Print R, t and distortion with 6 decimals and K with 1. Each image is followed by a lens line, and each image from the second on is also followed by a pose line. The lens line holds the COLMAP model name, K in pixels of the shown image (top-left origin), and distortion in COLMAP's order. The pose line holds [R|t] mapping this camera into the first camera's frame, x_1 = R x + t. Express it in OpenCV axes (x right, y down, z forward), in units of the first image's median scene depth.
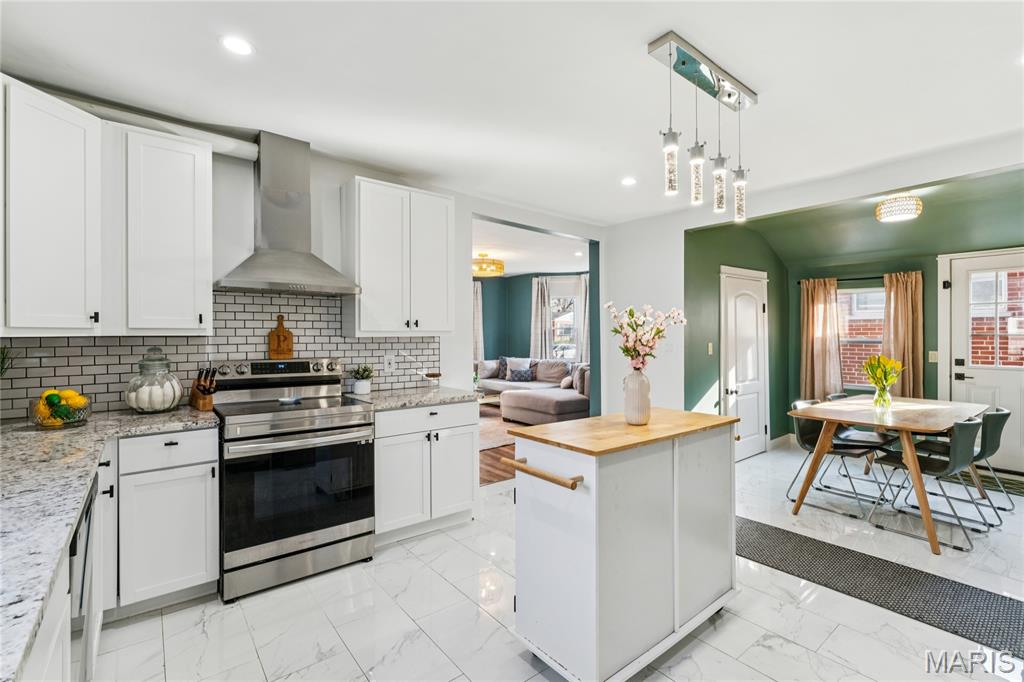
lens RADIAL K [[458.0, 0, 508.2], [0, 458.0, 333.7], [0, 0, 1]] dist [-0.001965, -0.000276]
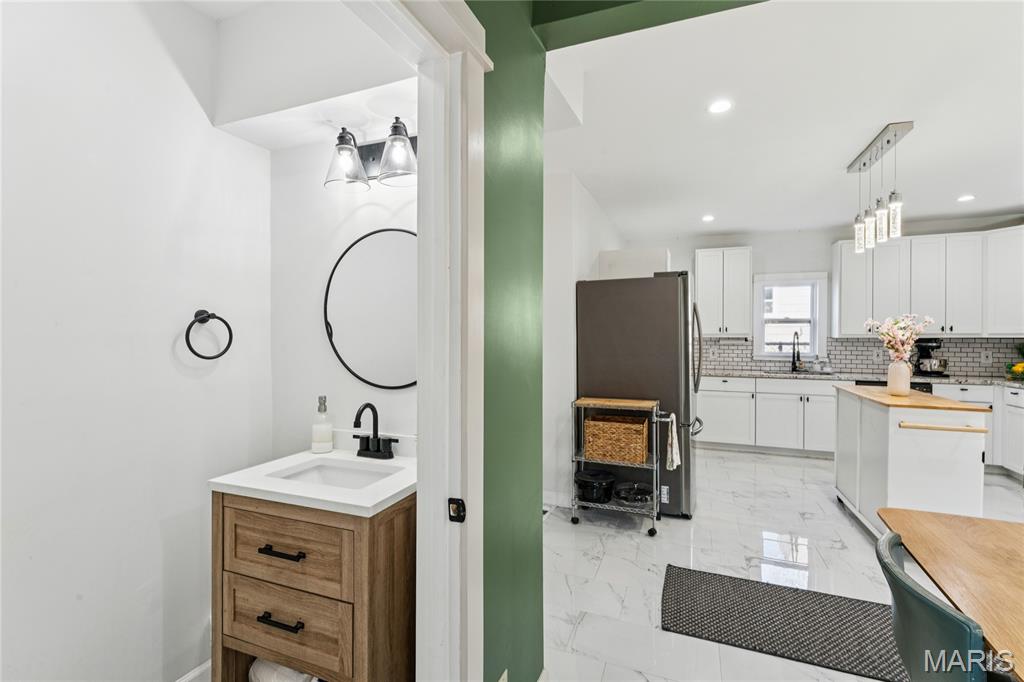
lens RADIAL K [[458.0, 0, 508.2], [0, 458.0, 337.5], [0, 0, 1]] dist [-0.001965, -0.000276]
pose [[-0.865641, -0.001427, -0.500663, 0.974264], [-0.002773, 0.999994, 0.001945, 0.003742], [0.500657, 0.003072, -0.865640, 0.757133]]
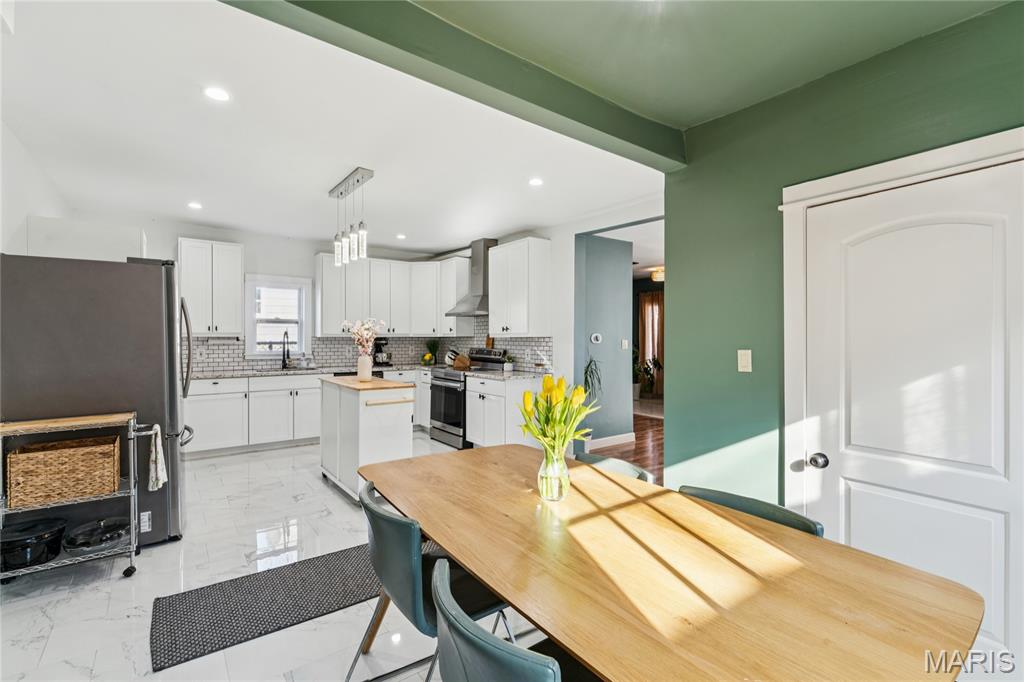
lens RADIAL K [[458.0, 0, 514.7], [0, 458.0, 343.0], [0, 0, 1]] dist [-0.001965, -0.000276]
pose [[-0.012795, 0.010978, -0.999858, 0.998710], [-0.000990, 0.999939, 0.010992, 0.006251], [0.999918, 0.001131, -0.012783, 0.756182]]
